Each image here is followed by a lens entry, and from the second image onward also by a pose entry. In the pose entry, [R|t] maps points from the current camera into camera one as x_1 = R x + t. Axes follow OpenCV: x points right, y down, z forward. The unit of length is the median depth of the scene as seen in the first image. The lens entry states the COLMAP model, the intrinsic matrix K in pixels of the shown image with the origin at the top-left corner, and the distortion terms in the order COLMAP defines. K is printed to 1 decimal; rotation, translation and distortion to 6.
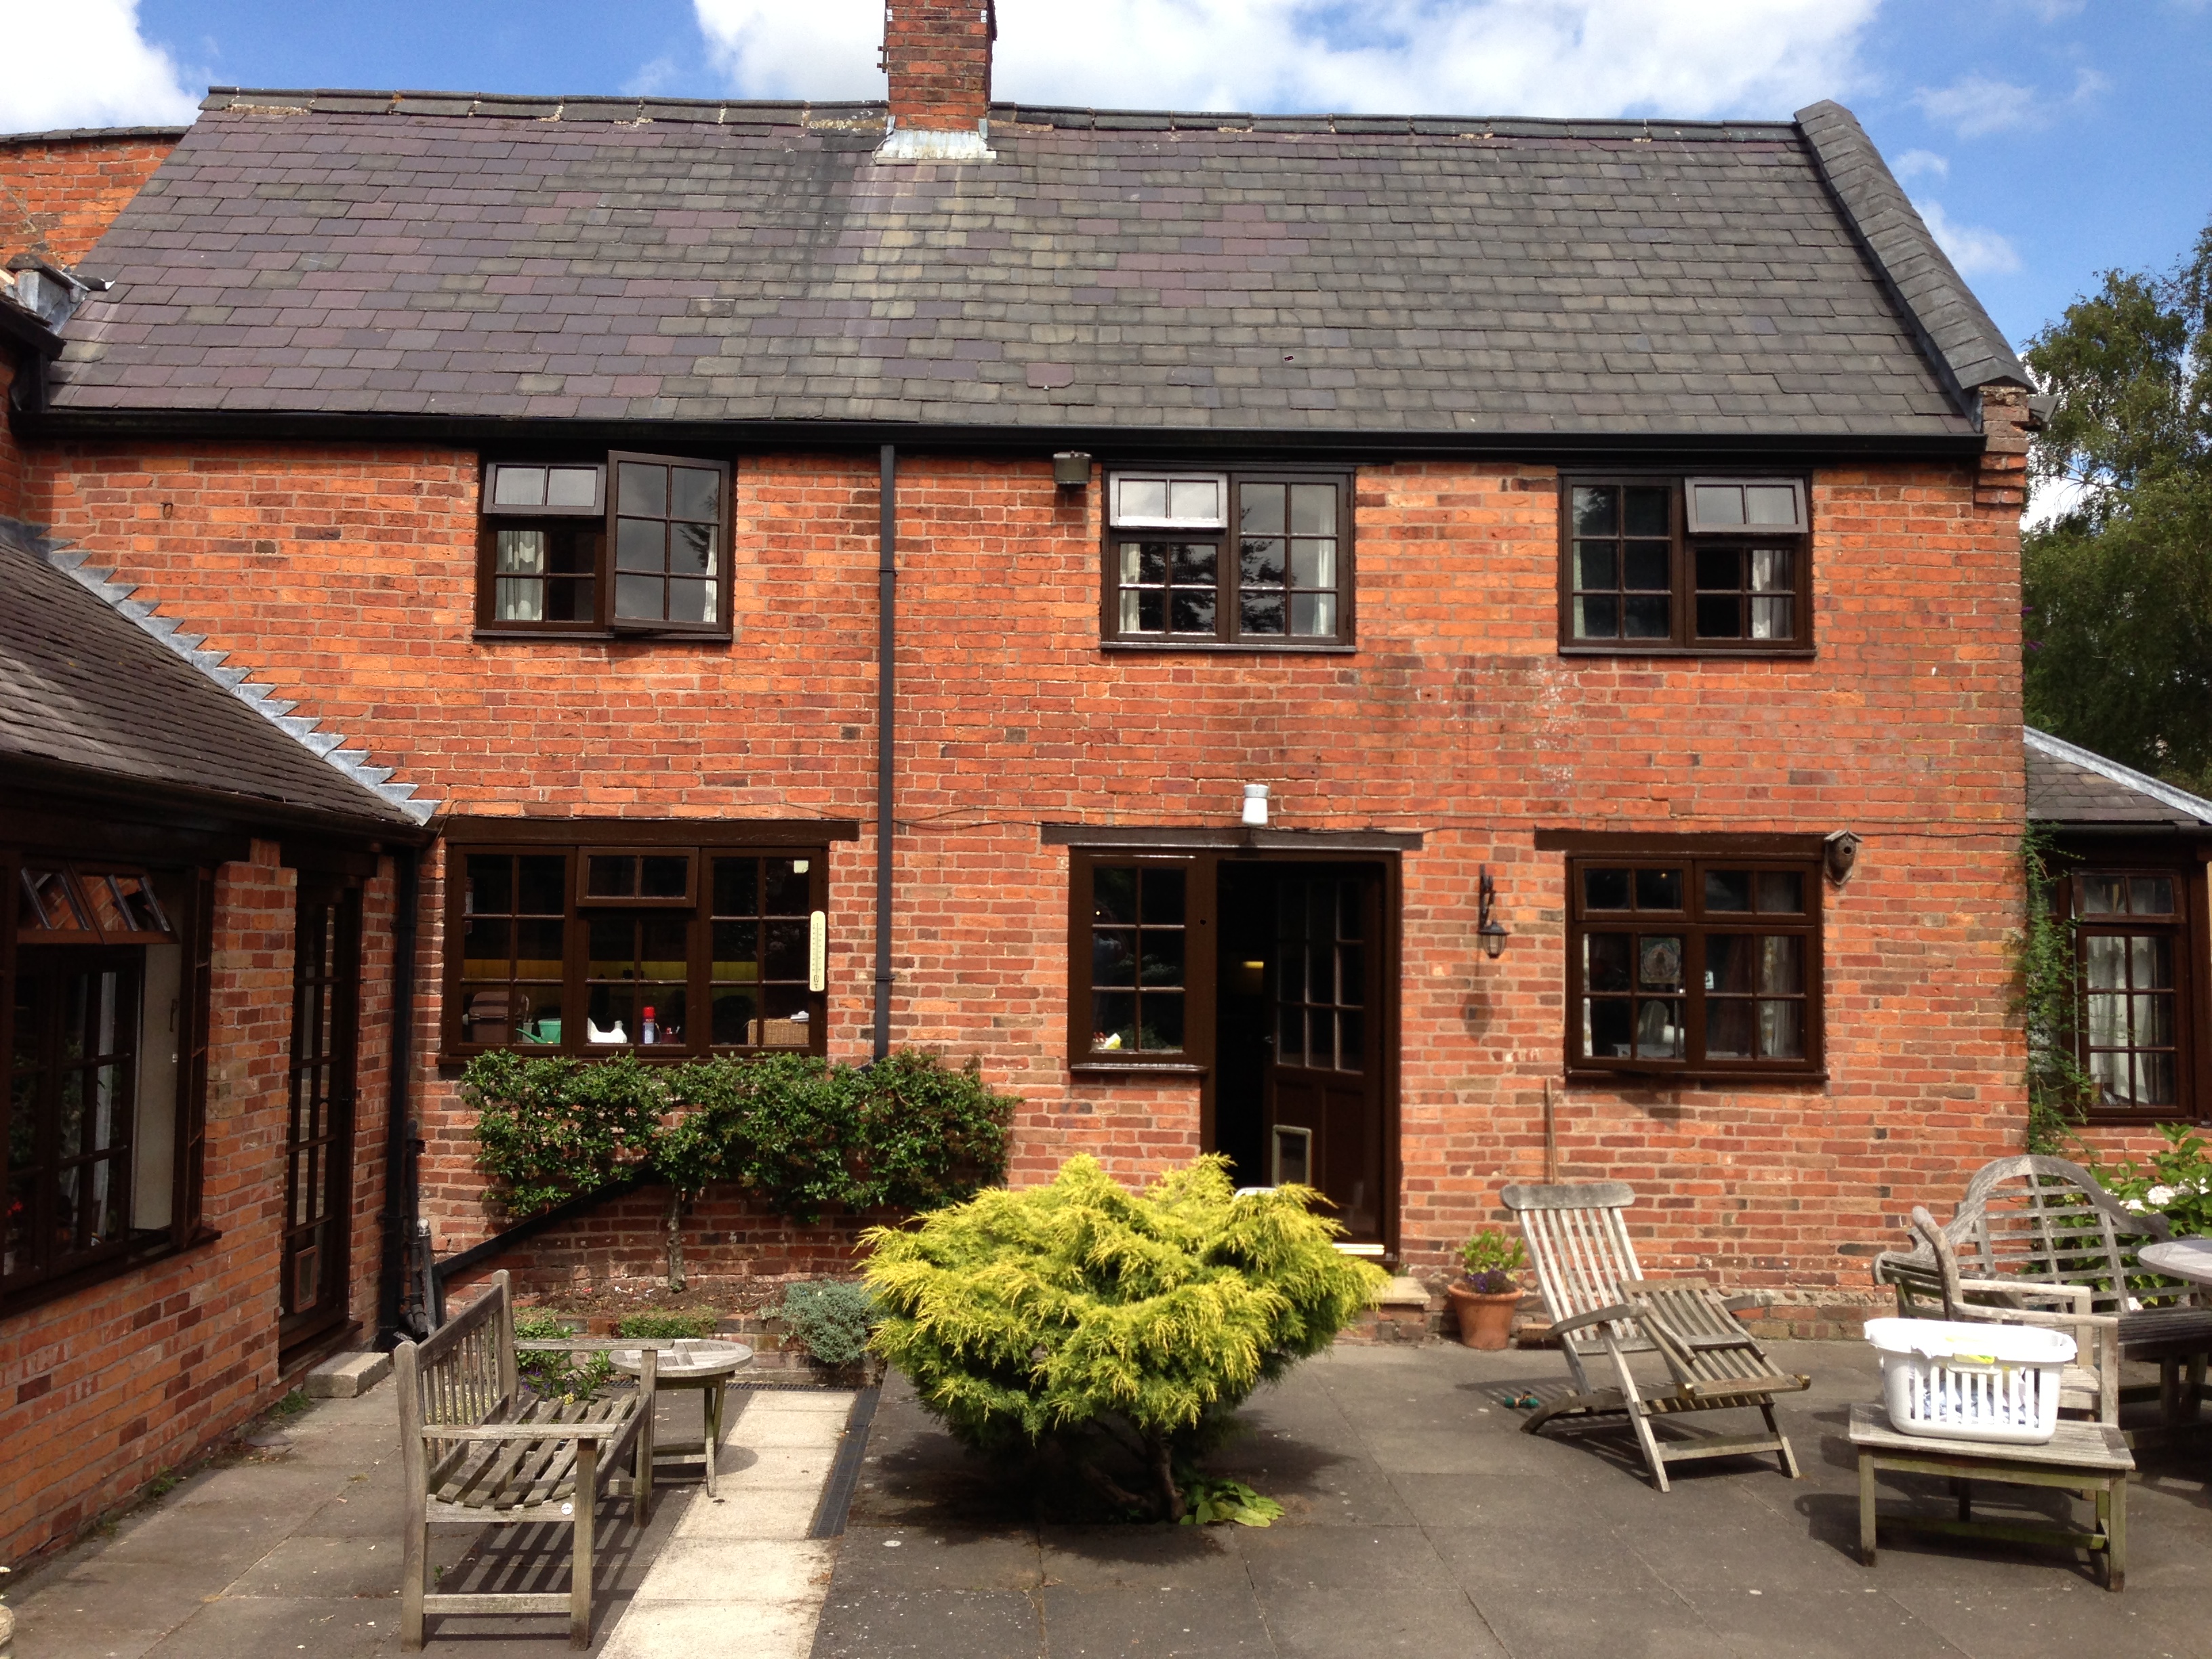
lens RADIAL K [[1971.5, 0, 1100.0], [0, 1971.5, 831.3], [0, 0, 1]] dist [0.162936, -0.286923]
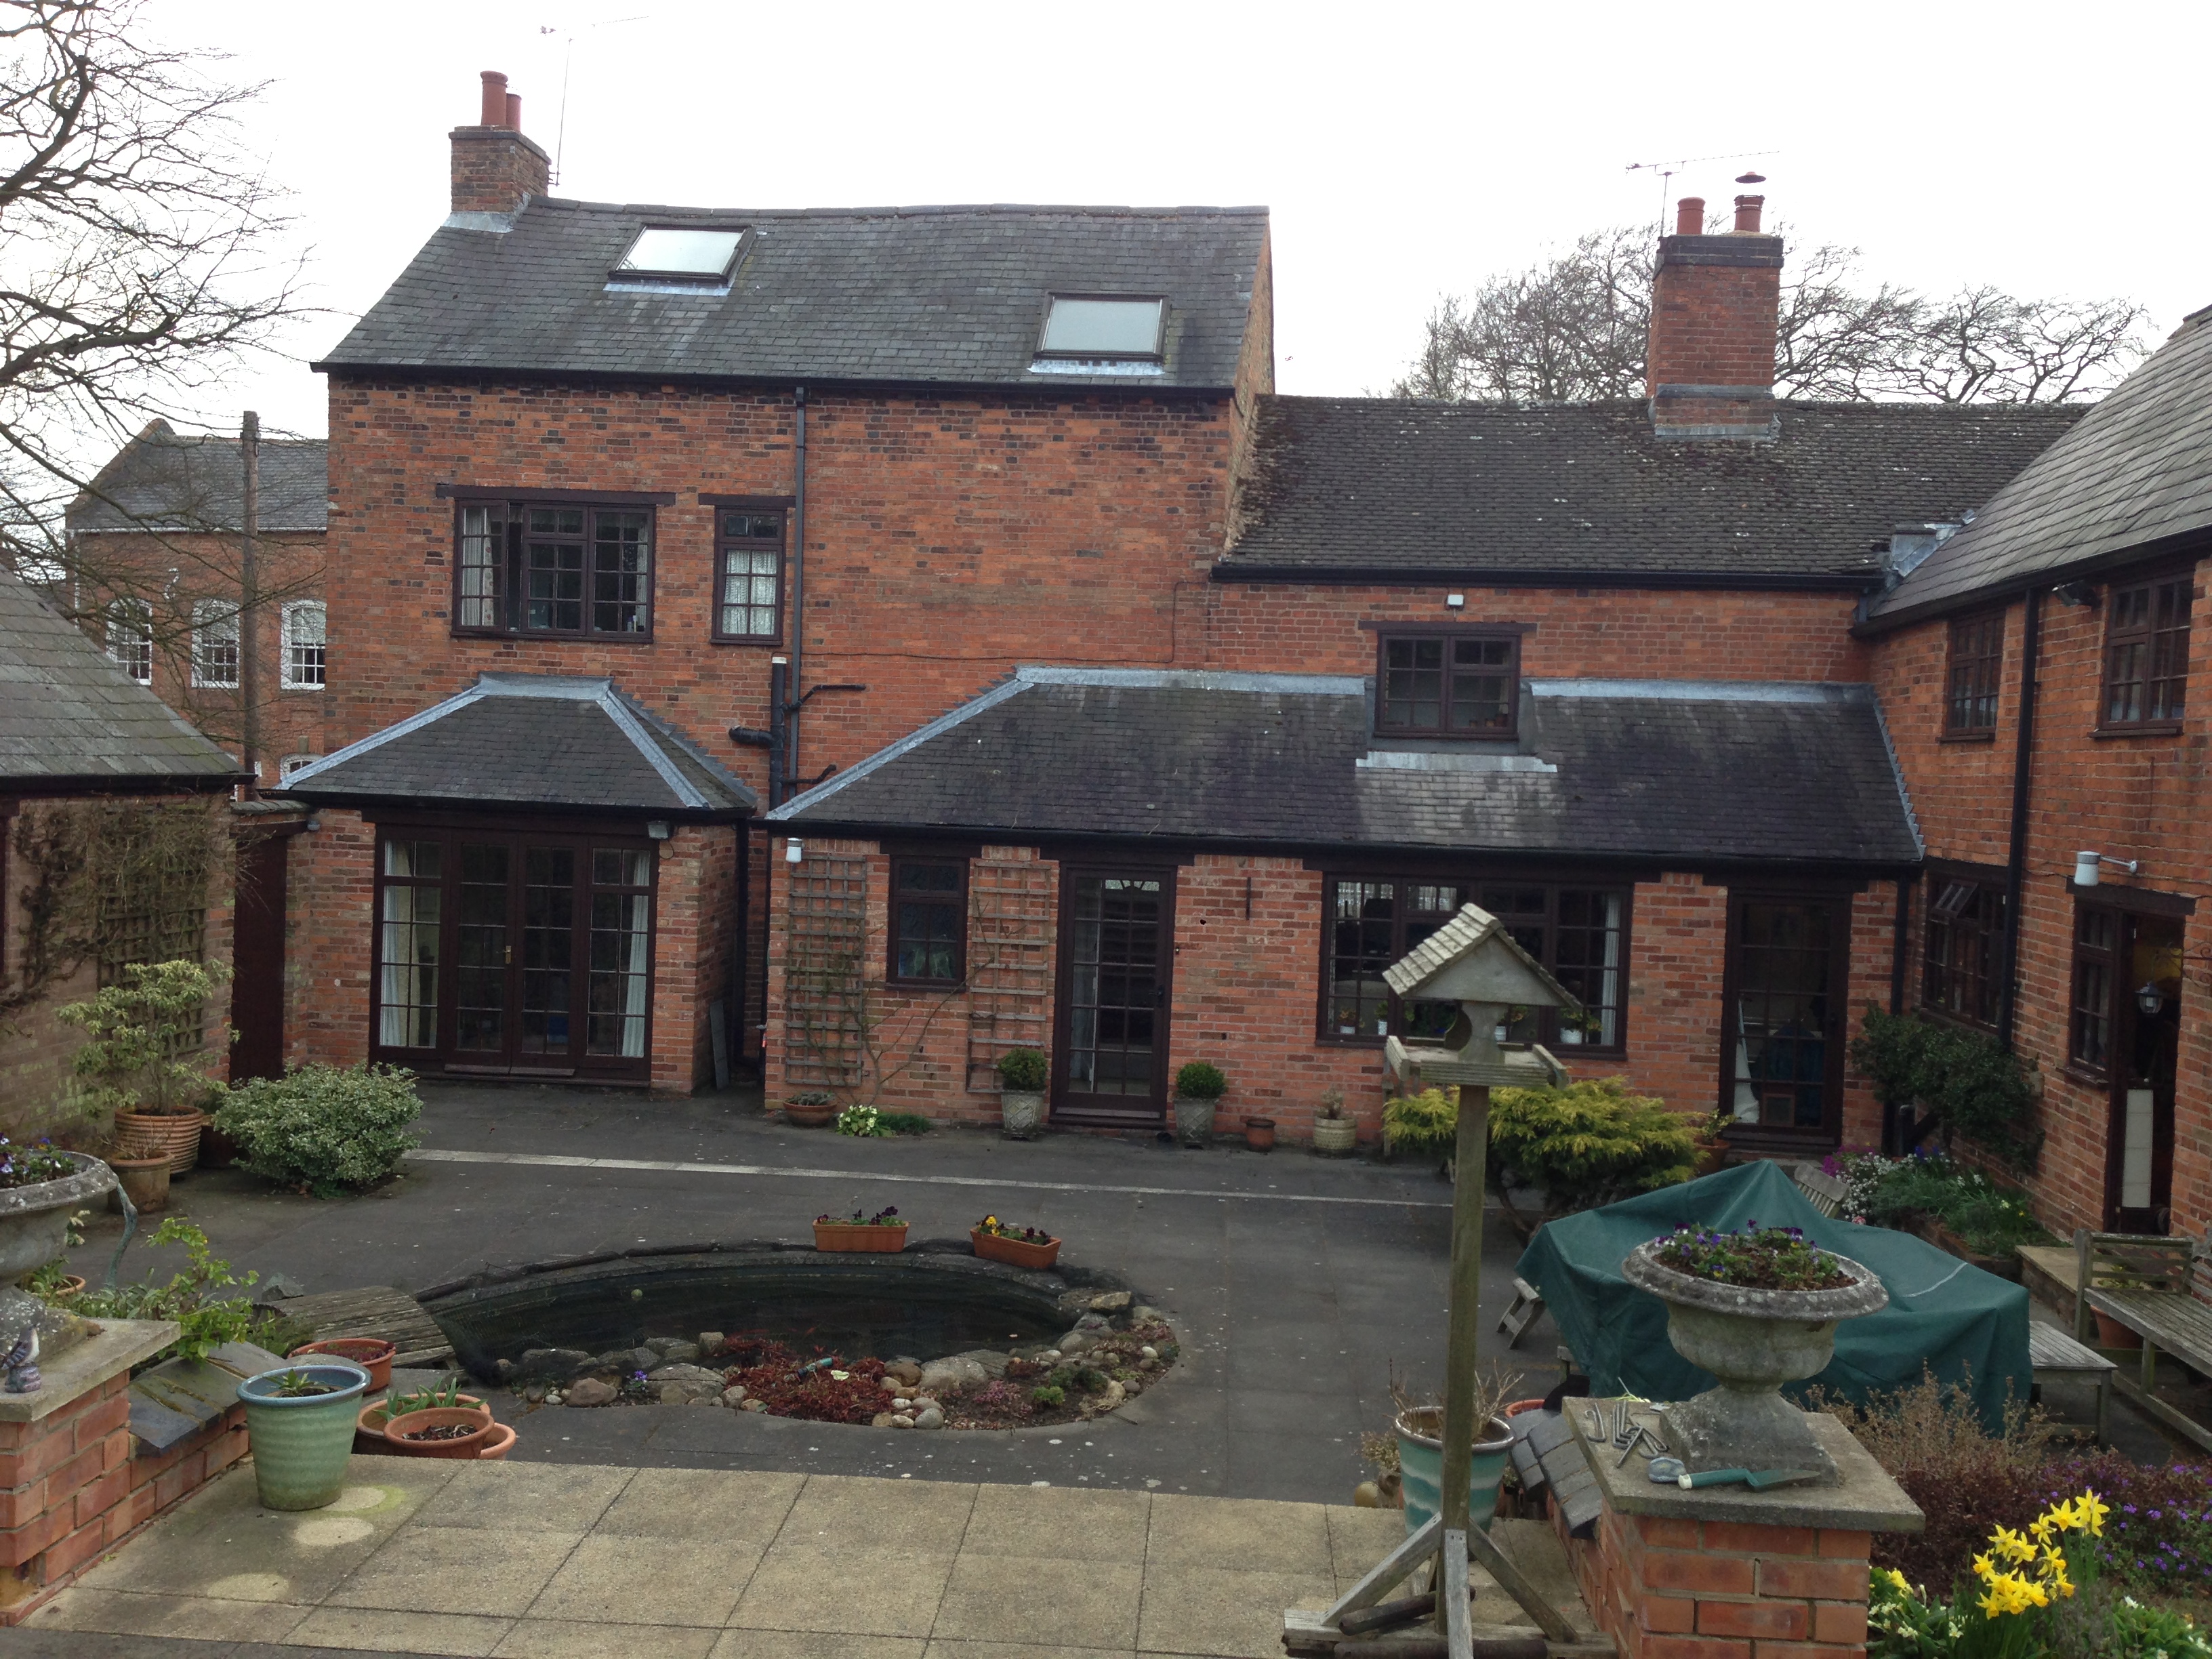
lens RADIAL K [[1990.9, 0, 1102.2], [0, 1990.9, 835.9], [0, 0, 1]] dist [0.121309, -0.184577]
pose [[-0.112398, 0.021039, -0.993440, 1.336208], [0.017246, 0.999667, 0.019220, -0.065602], [0.993514, -0.014973, -0.112724, 0.533497]]
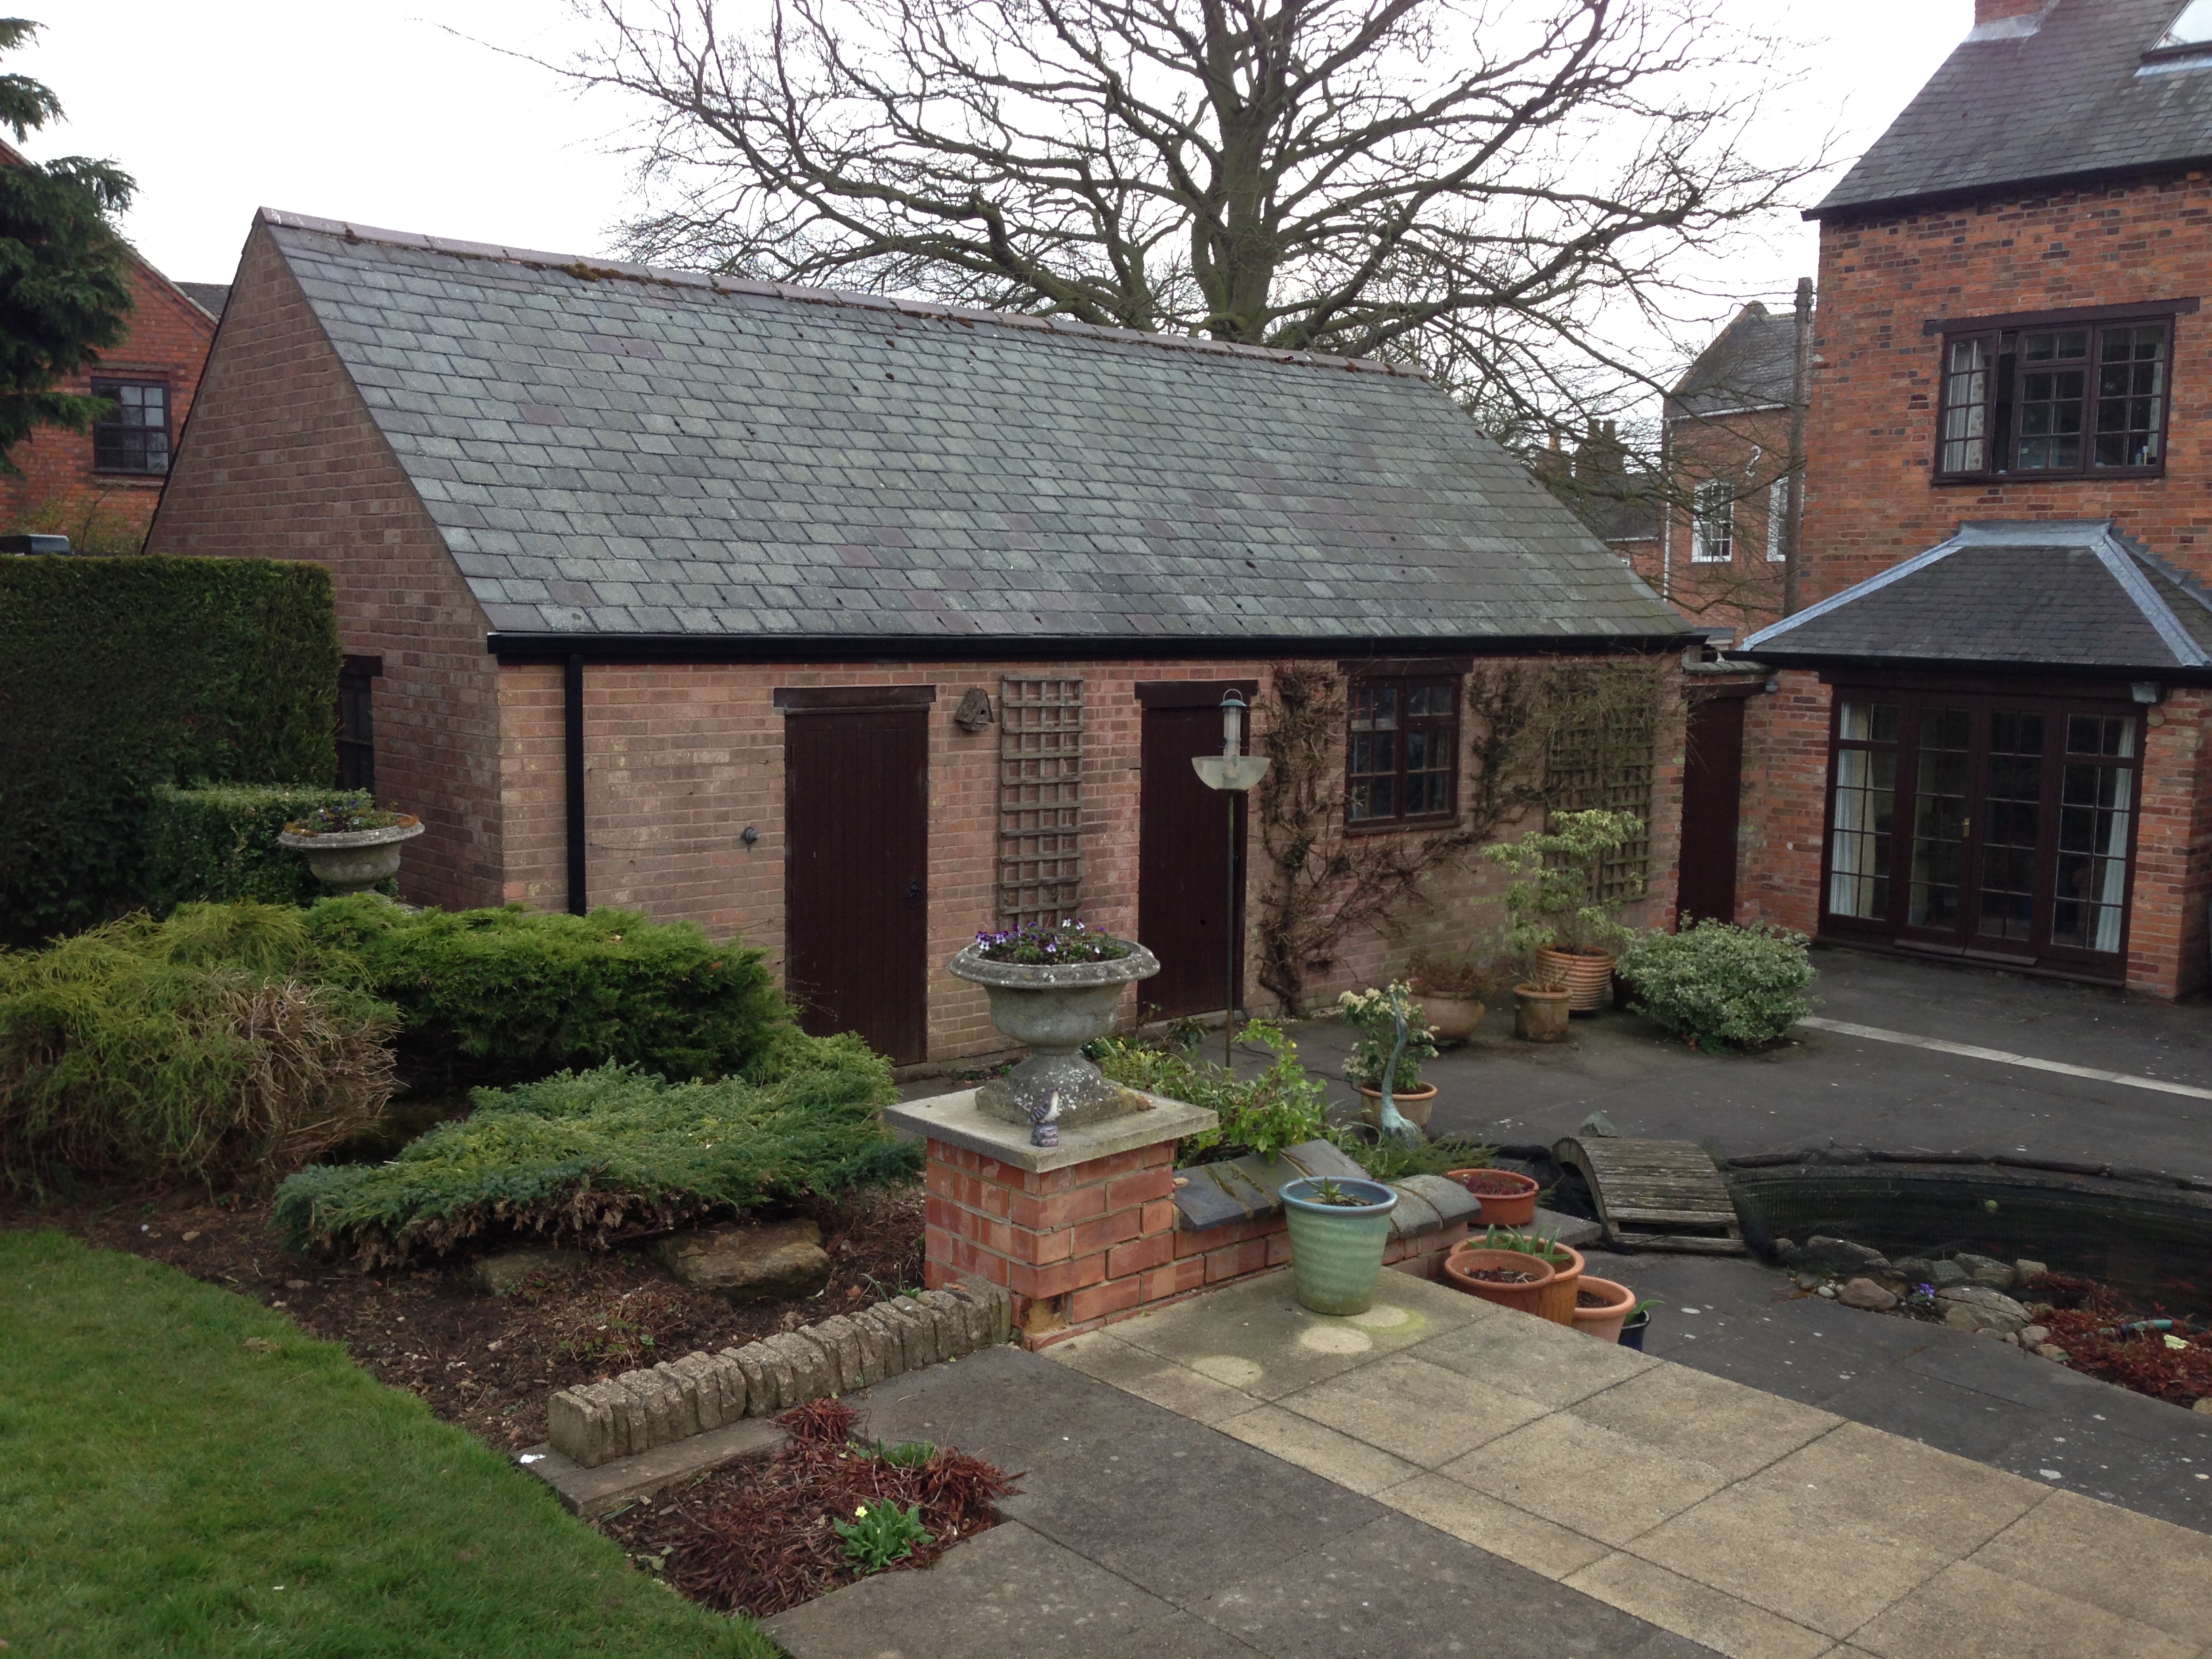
lens RADIAL K [[1989.5, 0, 1118.5], [0, 1989.5, 823.2], [0, 0, 1]] dist [0.157376, -0.267330]
pose [[-0.765159, 0.048356, -0.642023, 1.225391], [0.010388, 0.997973, 0.062785, -0.050027], [0.643758, 0.041372, -0.764110, 0.629568]]
